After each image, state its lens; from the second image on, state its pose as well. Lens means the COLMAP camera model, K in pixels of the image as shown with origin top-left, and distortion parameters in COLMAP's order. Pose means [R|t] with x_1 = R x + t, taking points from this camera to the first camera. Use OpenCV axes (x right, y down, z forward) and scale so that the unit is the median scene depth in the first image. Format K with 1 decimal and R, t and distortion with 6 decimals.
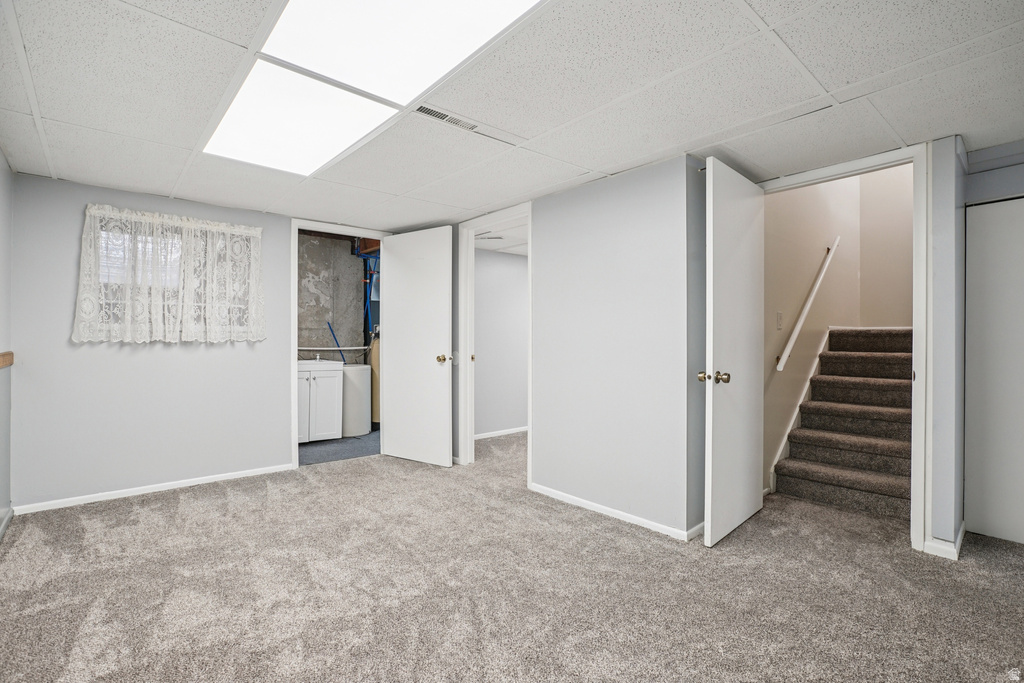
lens RADIAL K [[470.6, 0, 515.3], [0, 470.6, 339.2], [0, 0, 1]] dist [-0.035023, 0.010548]
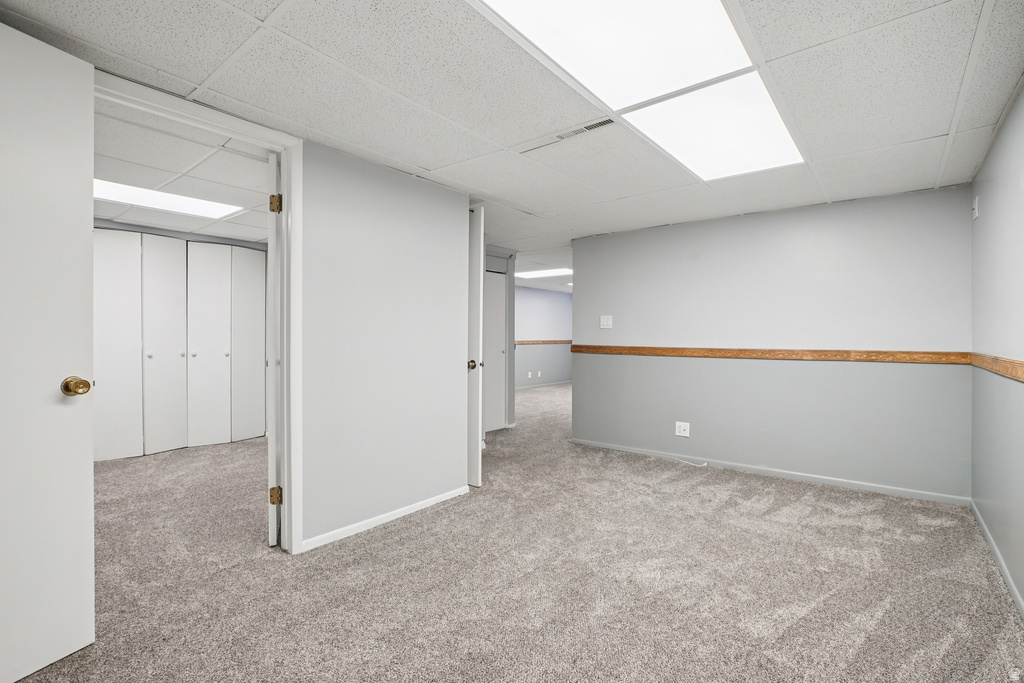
lens RADIAL K [[470.6, 0, 517.4], [0, 470.6, 336.5], [0, 0, 1]] dist [-0.035023, 0.010548]
pose [[-0.162937, -0.006708, 0.986614, -1.155399], [-0.008146, 0.999952, 0.005453, -0.012554], [-0.986603, -0.007148, -0.162983, 1.311475]]
